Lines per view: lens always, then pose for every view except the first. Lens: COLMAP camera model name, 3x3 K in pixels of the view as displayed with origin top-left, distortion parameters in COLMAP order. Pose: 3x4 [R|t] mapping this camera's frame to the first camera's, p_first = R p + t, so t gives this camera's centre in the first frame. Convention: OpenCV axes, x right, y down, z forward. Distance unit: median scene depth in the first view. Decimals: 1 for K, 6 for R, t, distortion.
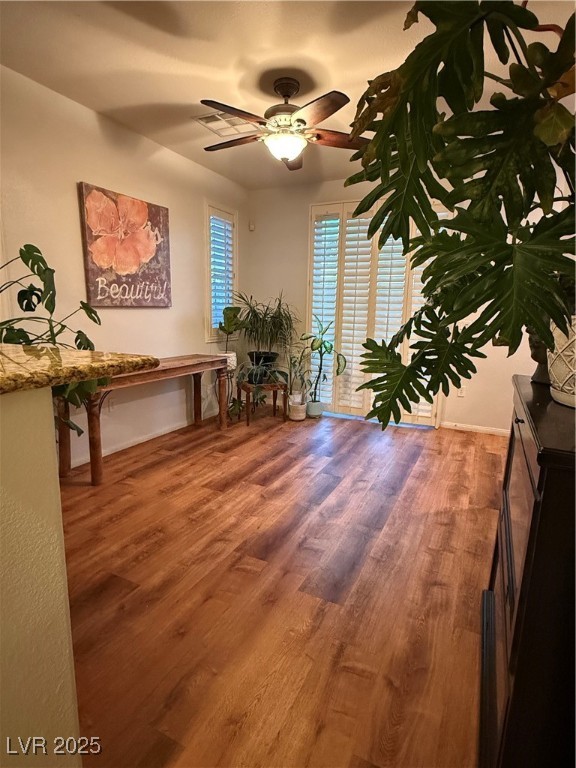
lens RADIAL K [[408.7, 0, 288.0], [0, 408.7, 384.0], [0, 0, 1]] dist [0.001697, 0.000212]
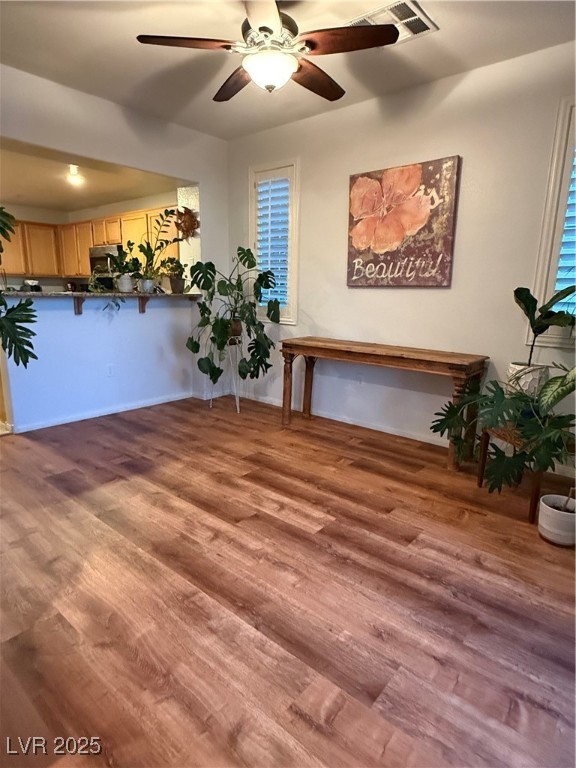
lens RADIAL K [[440.8, 0, 288.0], [0, 440.8, 384.0], [0, 0, 1]] dist [0.001523, 0.000065]
pose [[-0.244751, 0.185264, -0.951722, 0.718281], [-0.196614, 0.951699, 0.235822, -0.176475], [0.949442, 0.244839, -0.196504, 1.084063]]
